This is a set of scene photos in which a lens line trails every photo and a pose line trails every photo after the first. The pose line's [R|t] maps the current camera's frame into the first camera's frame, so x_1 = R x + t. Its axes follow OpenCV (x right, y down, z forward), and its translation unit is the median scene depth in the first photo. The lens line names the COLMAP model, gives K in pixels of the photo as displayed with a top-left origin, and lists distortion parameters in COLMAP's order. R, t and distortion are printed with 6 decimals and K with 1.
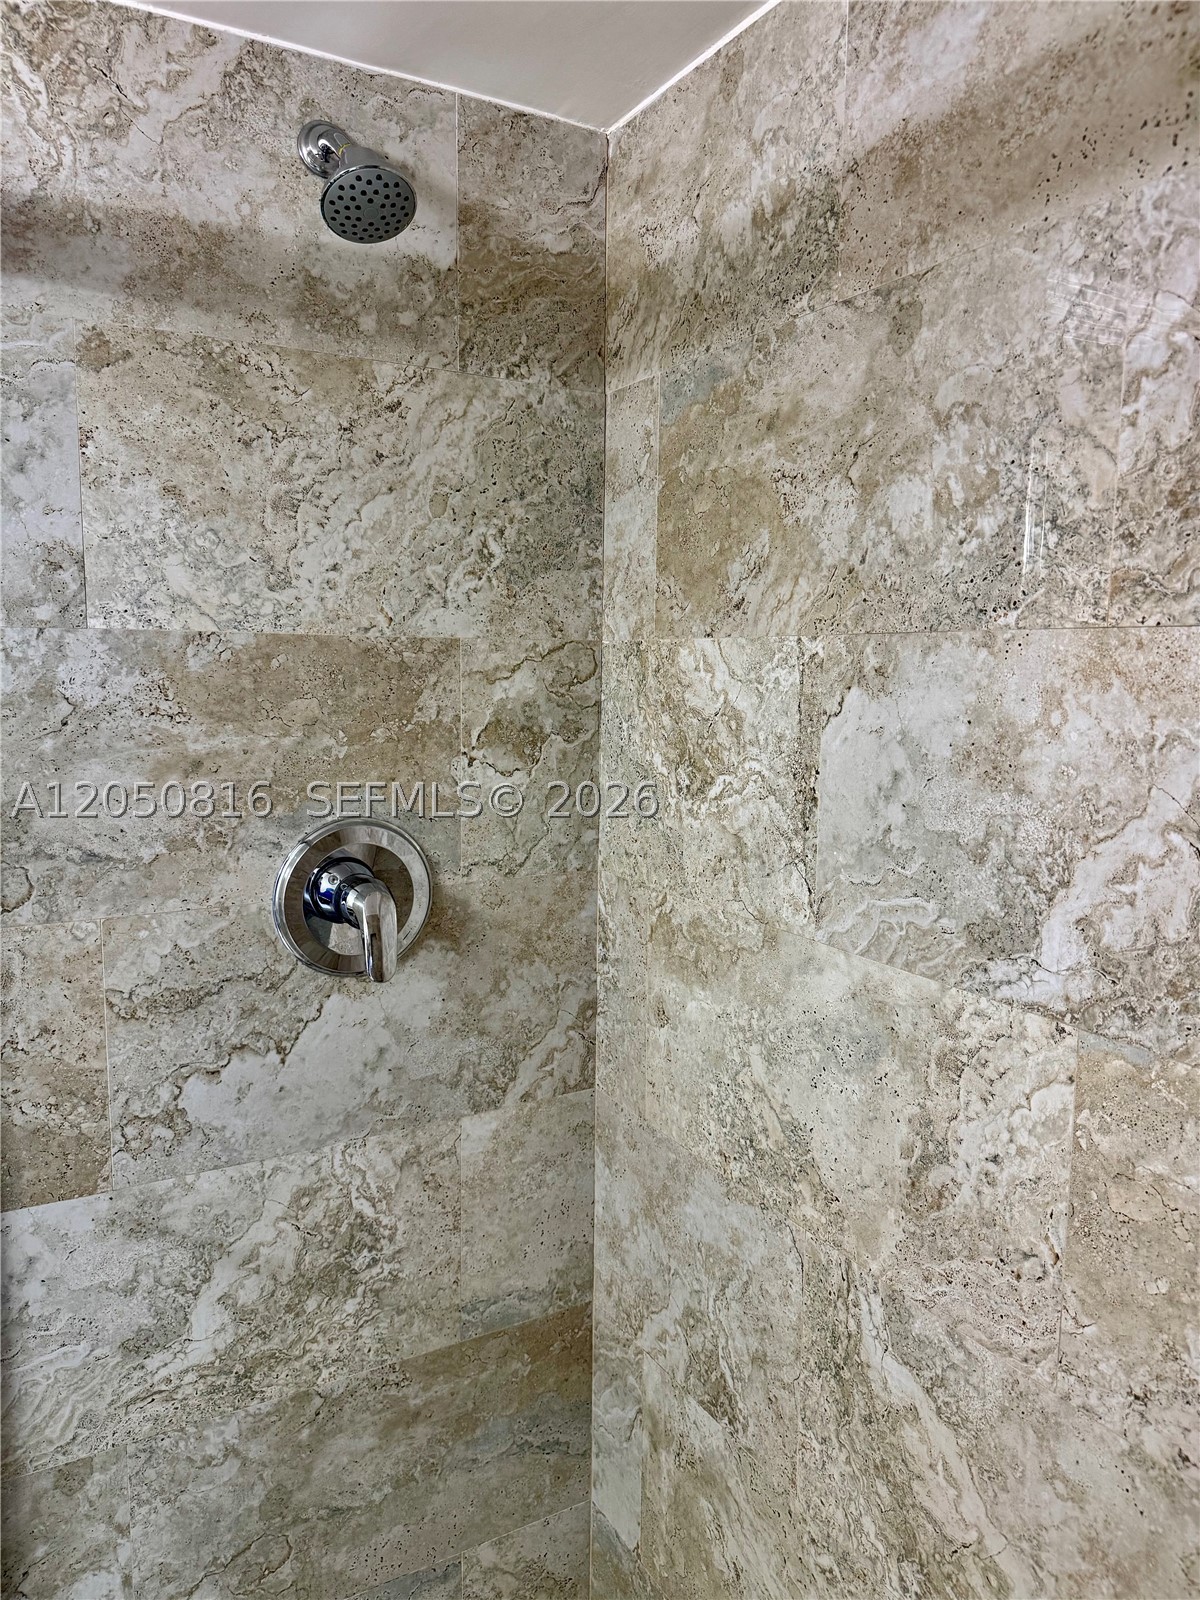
lens RADIAL K [[1146.7, 0, 599.1], [0, 1146.7, 796.5], [0, 0, 1]] dist [0.076163, -0.101591]
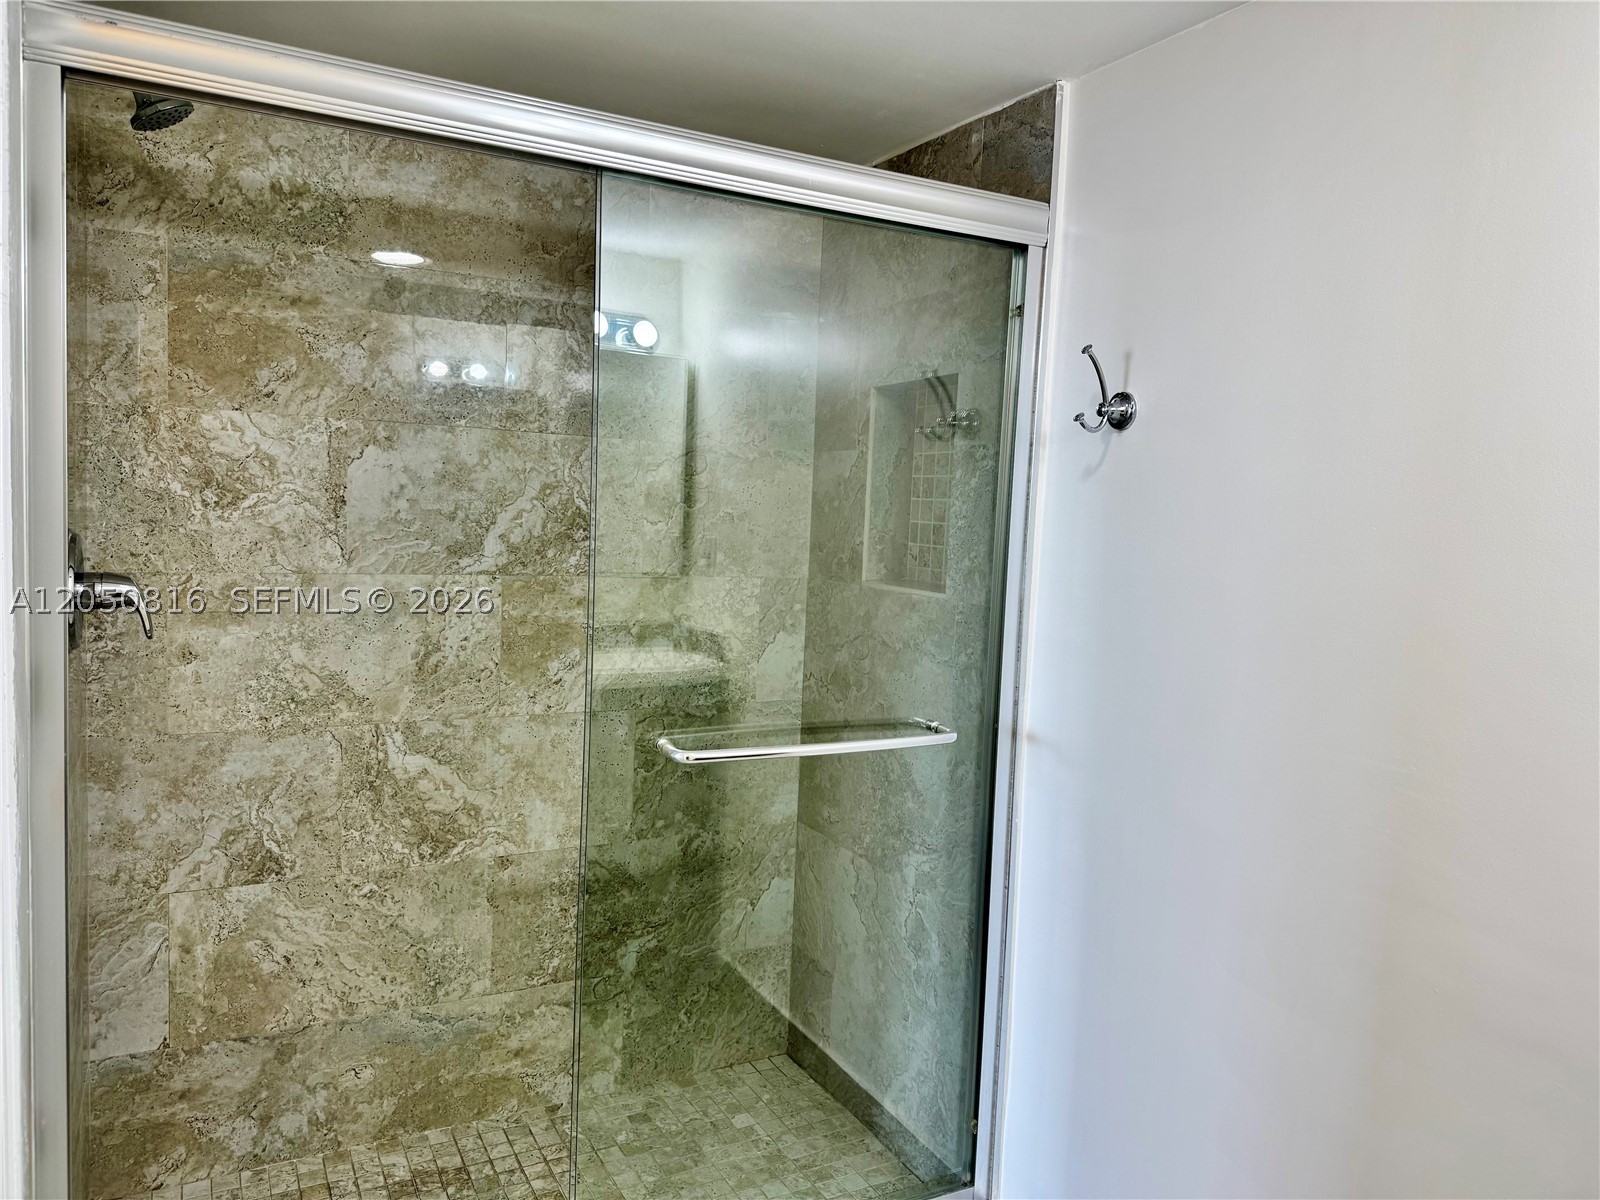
lens RADIAL K [[1146.7, 0, 799.1], [0, 1146.7, 606.9], [0, 0, 1]] dist [0.076163, -0.101591]
pose [[0.005850, -0.086836, 0.996205, -1.843171], [0.084235, 0.992724, 0.086038, 0.078614], [-0.996429, 0.083412, 0.013122, 0.212792]]
